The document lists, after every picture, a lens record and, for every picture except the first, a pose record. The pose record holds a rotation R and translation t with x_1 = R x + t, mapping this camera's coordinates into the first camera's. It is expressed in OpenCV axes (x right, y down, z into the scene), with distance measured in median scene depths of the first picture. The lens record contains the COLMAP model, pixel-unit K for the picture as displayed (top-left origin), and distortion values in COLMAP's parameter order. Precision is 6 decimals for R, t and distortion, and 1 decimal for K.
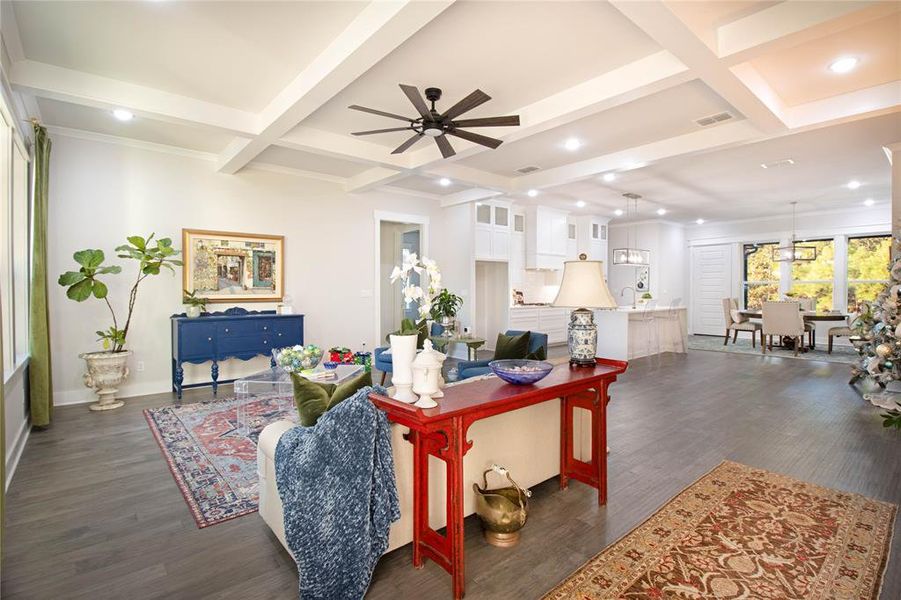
lens RADIAL K [[418.3, 0, 450.5], [0, 418.3, 300.0], [0, 0, 1]] dist [0.002173, -0.023372]
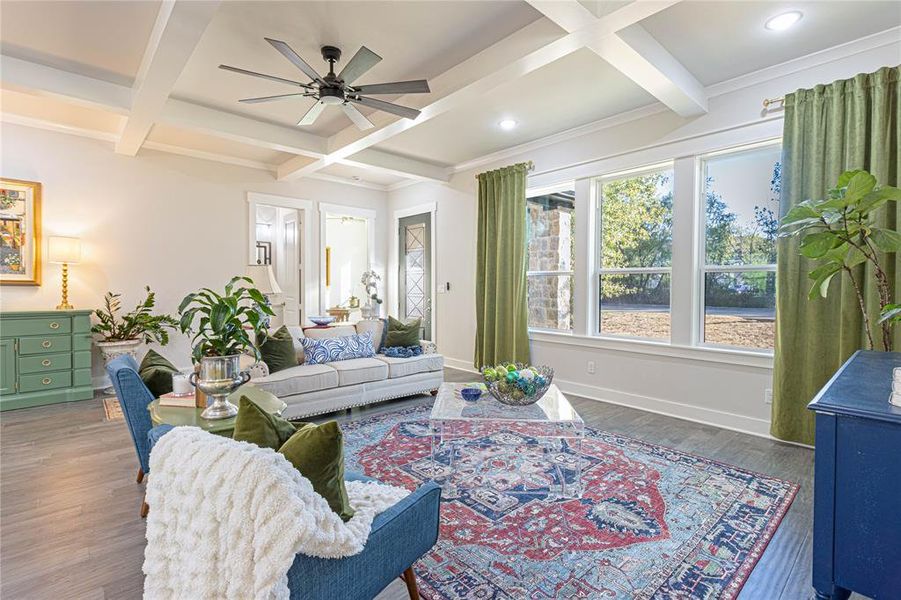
lens RADIAL K [[418.3, 0, 450.5], [0, 418.3, 300.0], [0, 0, 1]] dist [0.002173, -0.023372]
pose [[-0.999826, -0.005135, -0.017945, -0.255126], [-0.006062, 0.998631, 0.051964, -0.034540], [0.017654, 0.052063, -0.998488, 1.779943]]
